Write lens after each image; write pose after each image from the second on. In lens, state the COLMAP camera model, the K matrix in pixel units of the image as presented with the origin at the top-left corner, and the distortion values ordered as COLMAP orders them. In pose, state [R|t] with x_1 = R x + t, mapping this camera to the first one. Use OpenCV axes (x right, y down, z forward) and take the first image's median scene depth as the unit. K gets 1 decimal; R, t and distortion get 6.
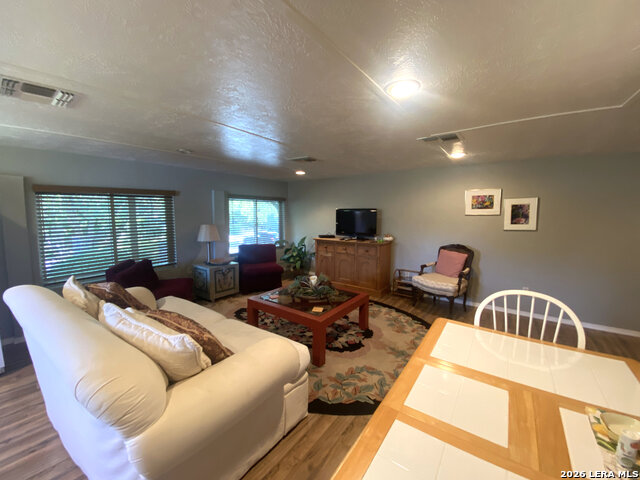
lens RADIAL K [[256.6, 0, 318.3], [0, 256.6, 233.5], [0, 0, 1]] dist [-0.005289, -0.001221]
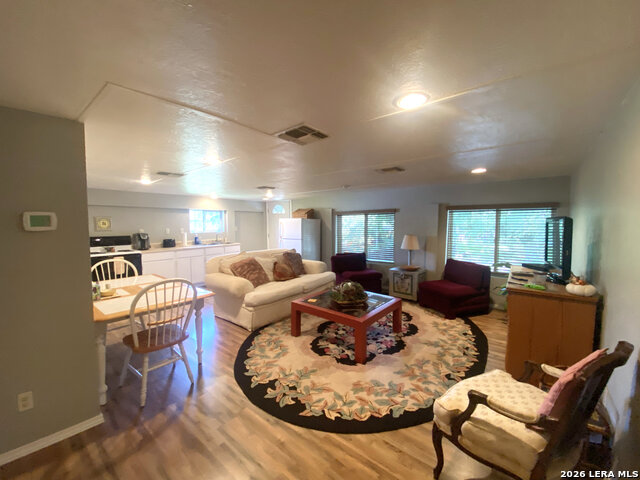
lens RADIAL K [[256.6, 0, 322.0], [0, 256.6, 240.4], [0, 0, 1]] dist [-0.005289, -0.001221]
pose [[-0.041747, 0.063393, -0.997115, 0.871866], [-0.085113, 0.994132, 0.066767, -0.063258], [0.995496, 0.087655, -0.036107, 0.752622]]
